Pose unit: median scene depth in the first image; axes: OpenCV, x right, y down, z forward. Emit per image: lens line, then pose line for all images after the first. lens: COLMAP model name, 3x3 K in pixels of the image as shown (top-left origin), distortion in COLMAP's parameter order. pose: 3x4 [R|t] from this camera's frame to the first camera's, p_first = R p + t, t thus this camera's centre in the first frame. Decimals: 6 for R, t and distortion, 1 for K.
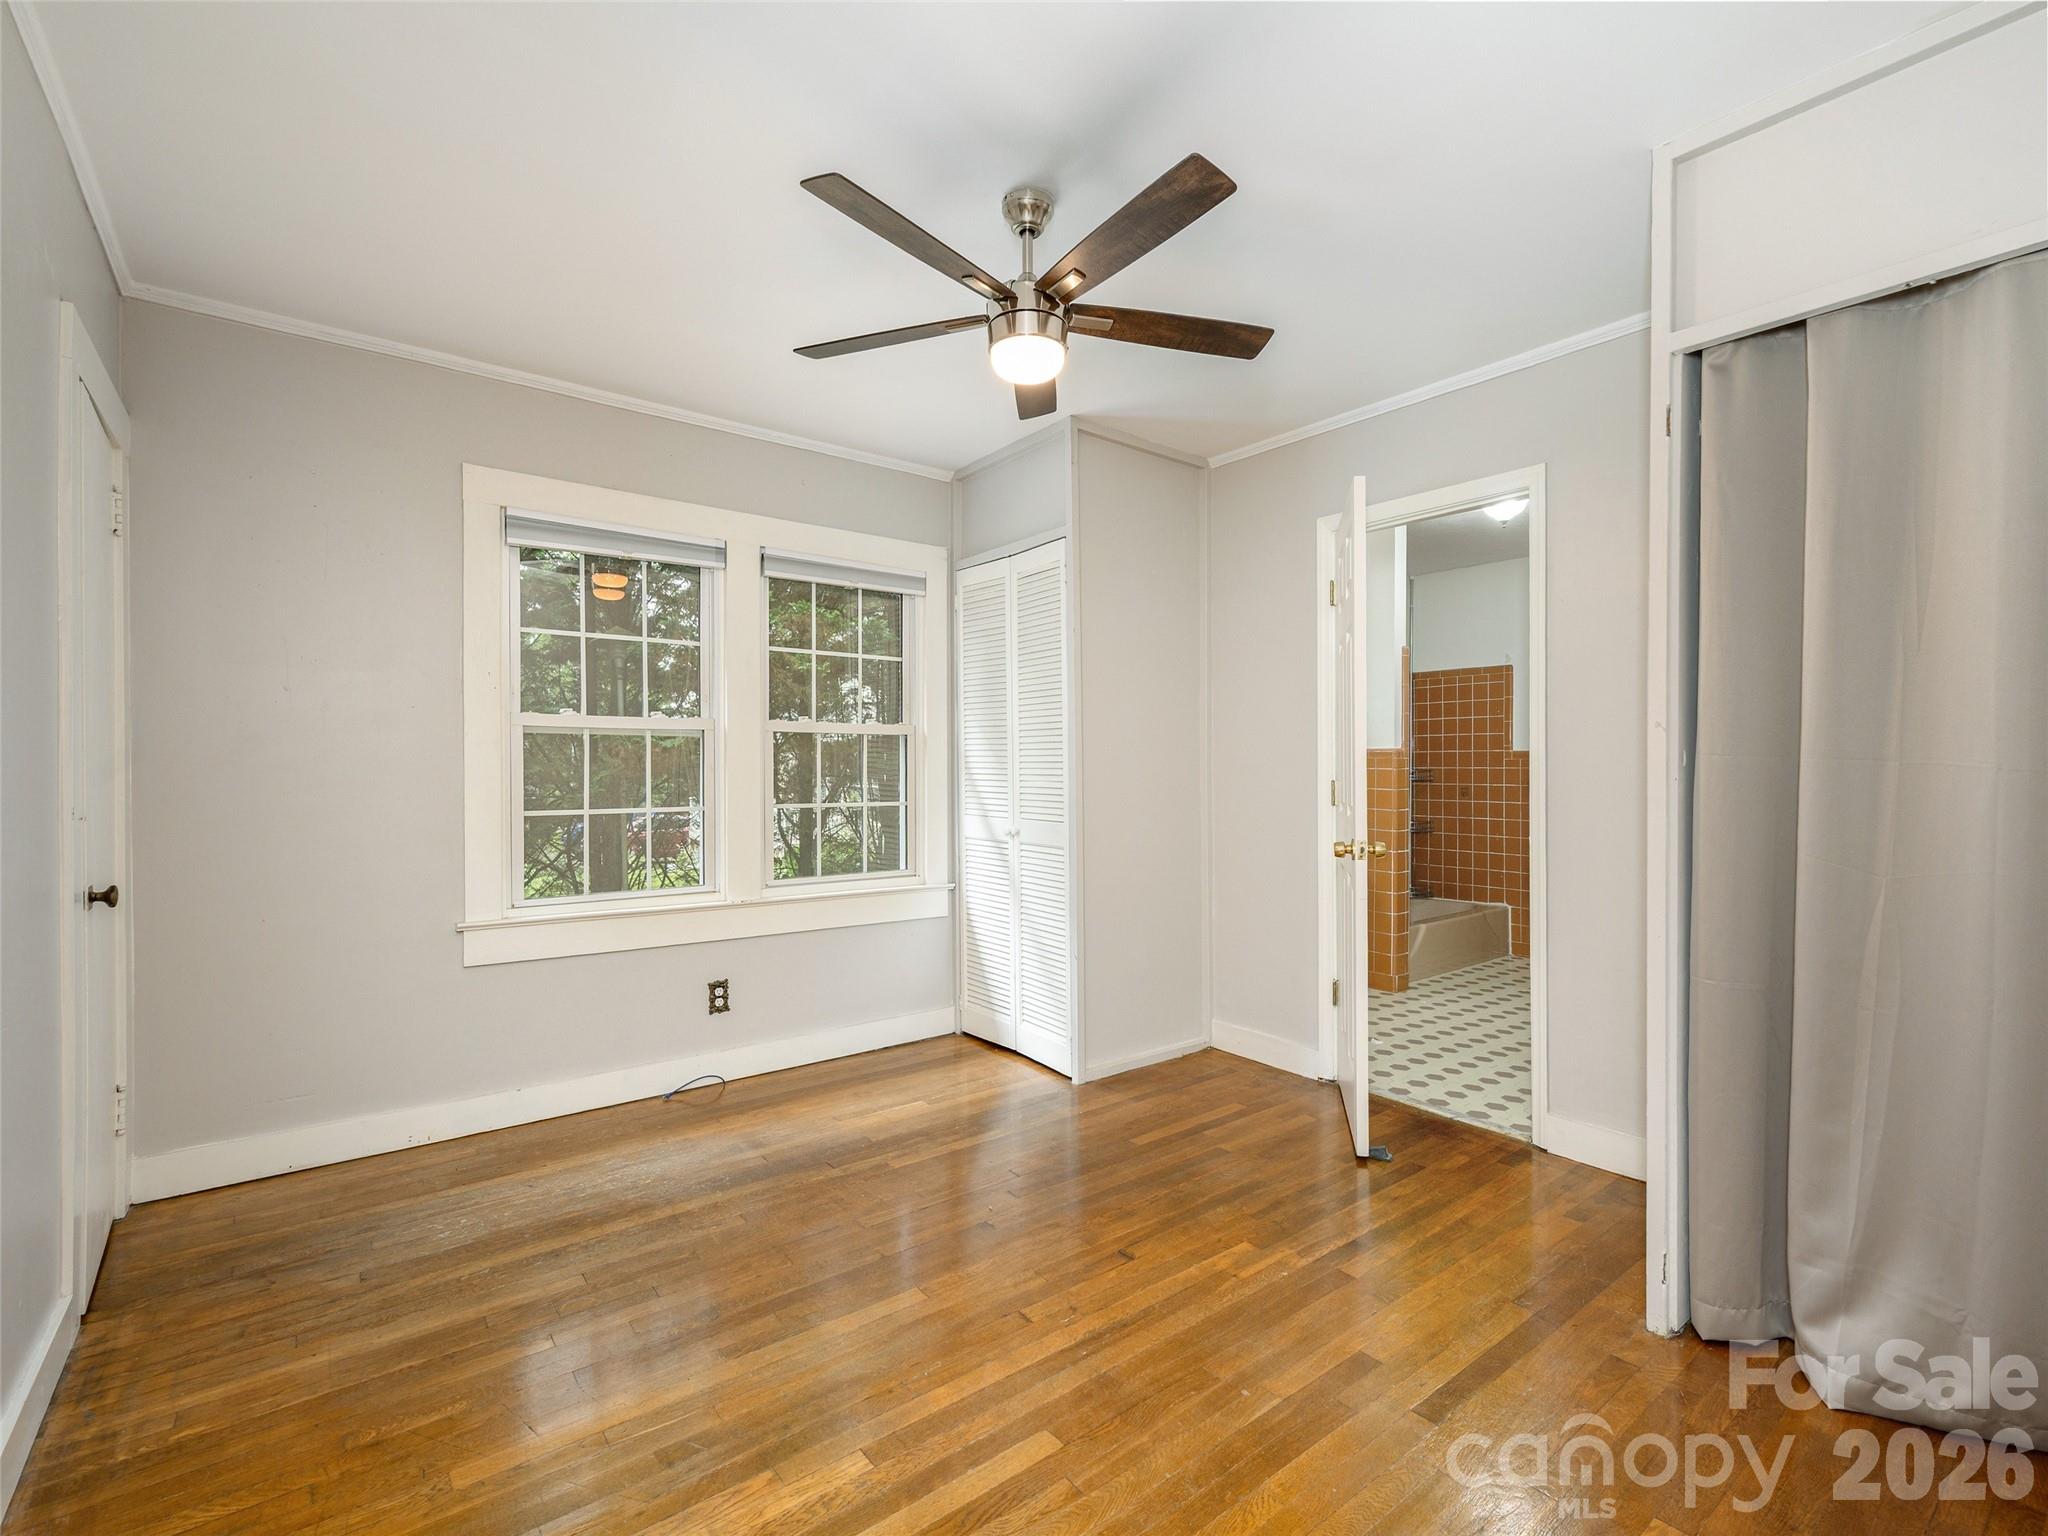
lens RADIAL K [[889.1, 0, 973.5], [0, 889.1, 760.1], [0, 0, 1]] dist [0.012394, 0.000014]
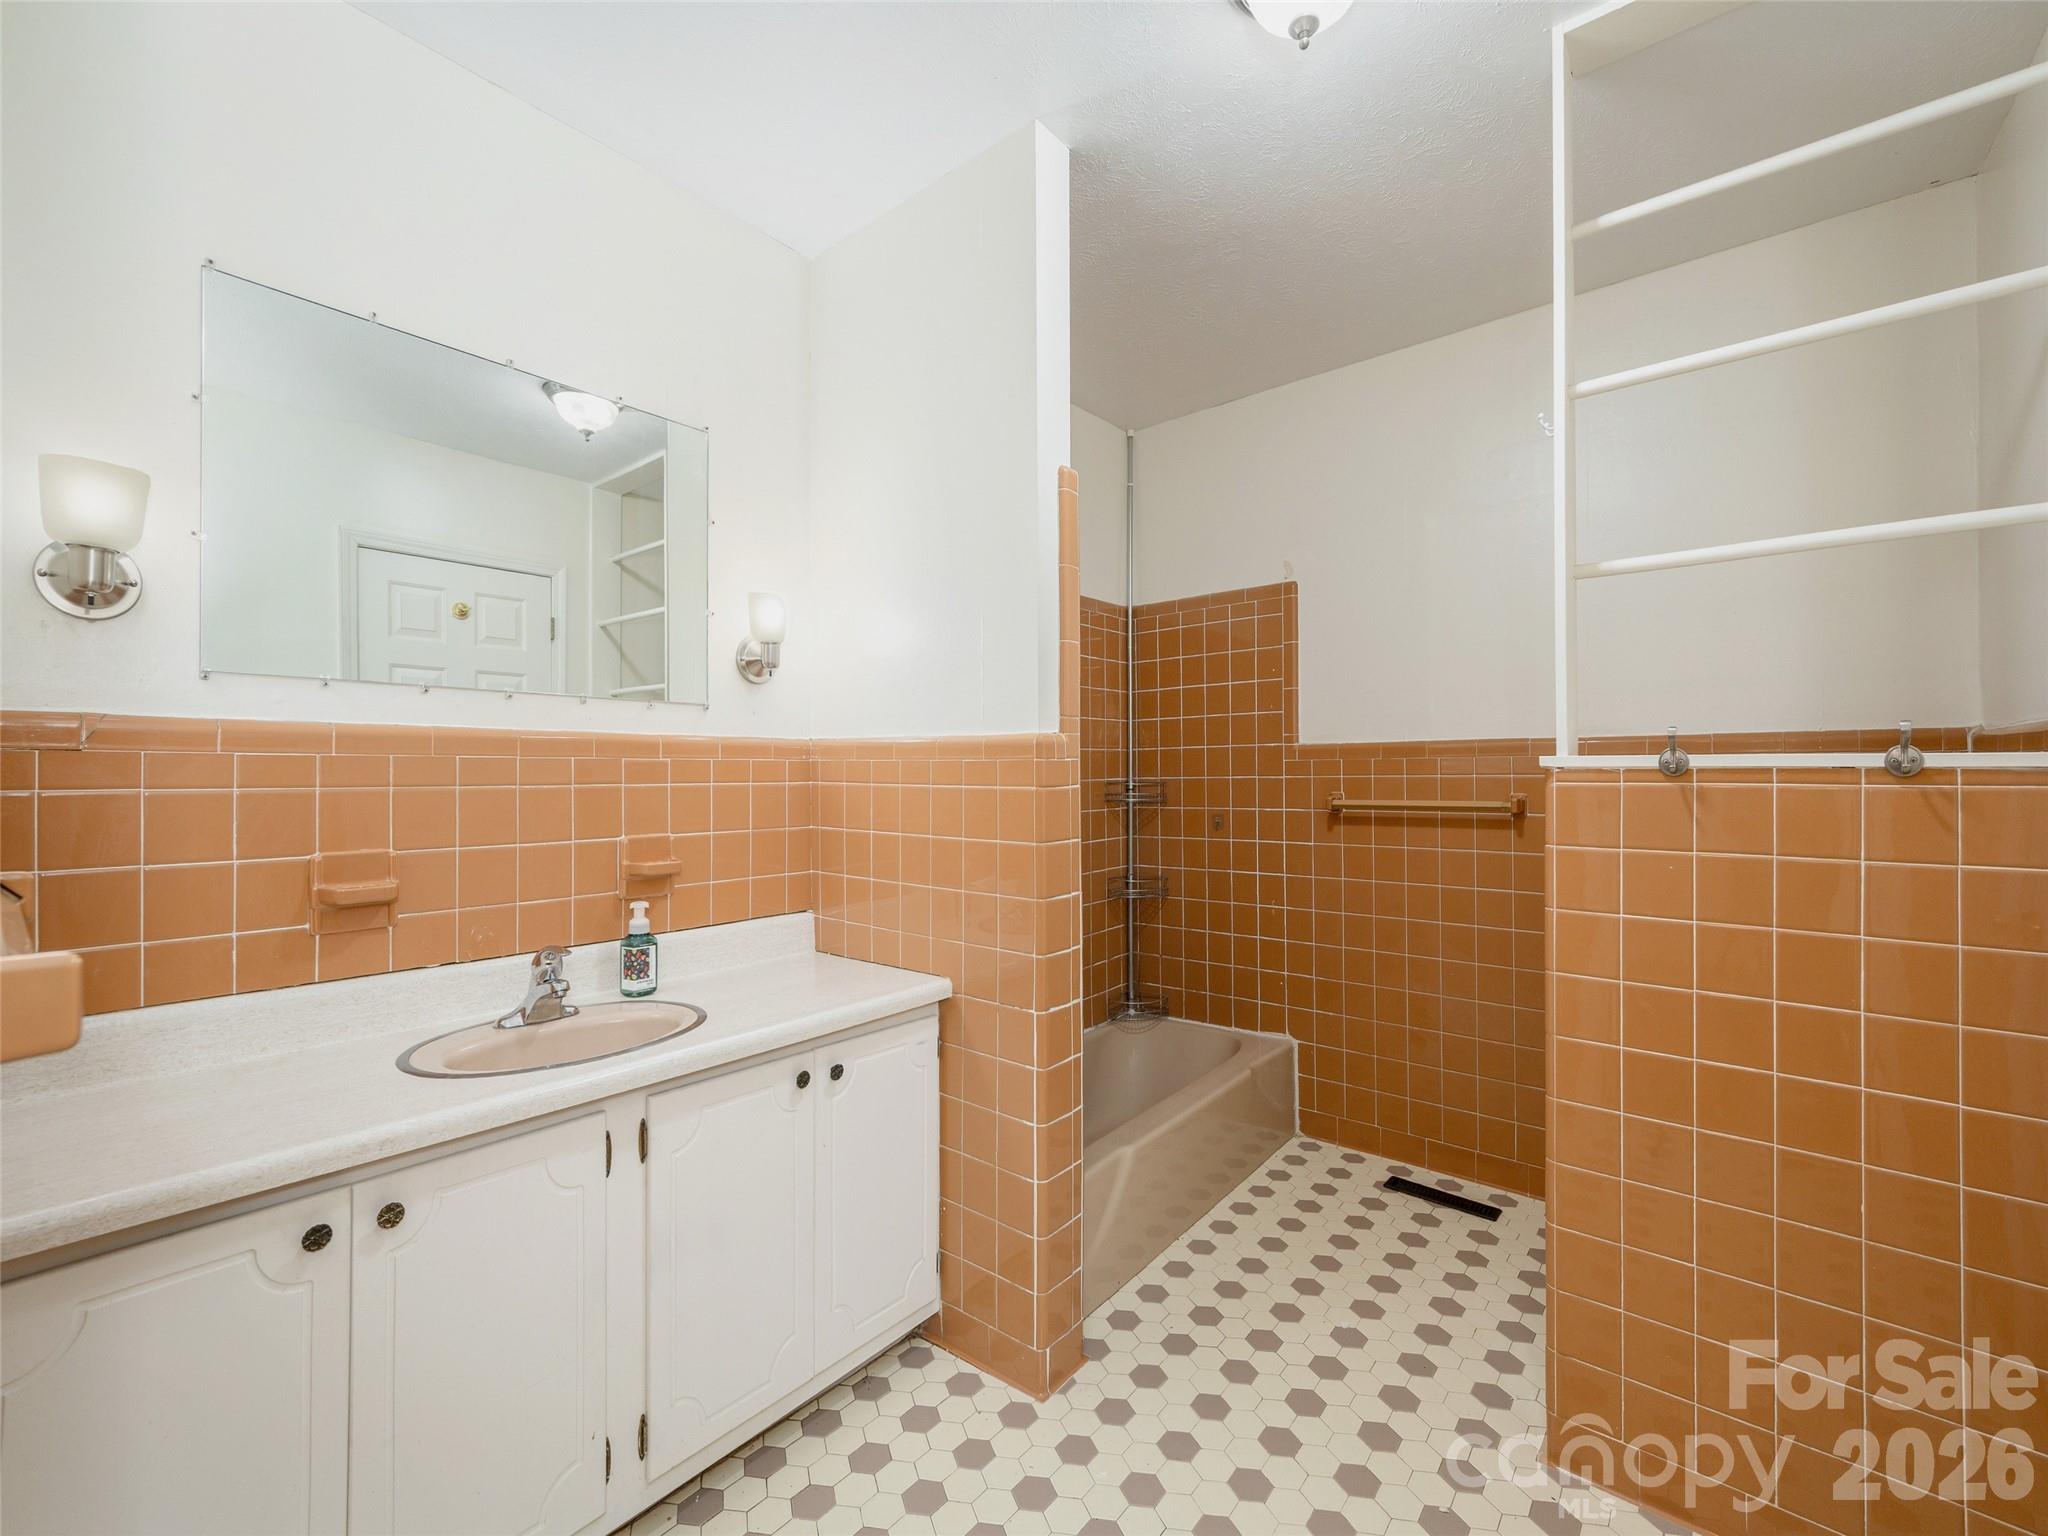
lens RADIAL K [[889.1, 0, 1023.1], [0, 889.1, 767.6], [0, 0, 1]] dist [0.012394, 0.000014]
pose [[0.962630, -0.008250, 0.270694, 0.295018], [0.008183, 0.999966, 0.001375, 0.000773], [-0.270696, 0.000891, 0.962664, 0.520132]]
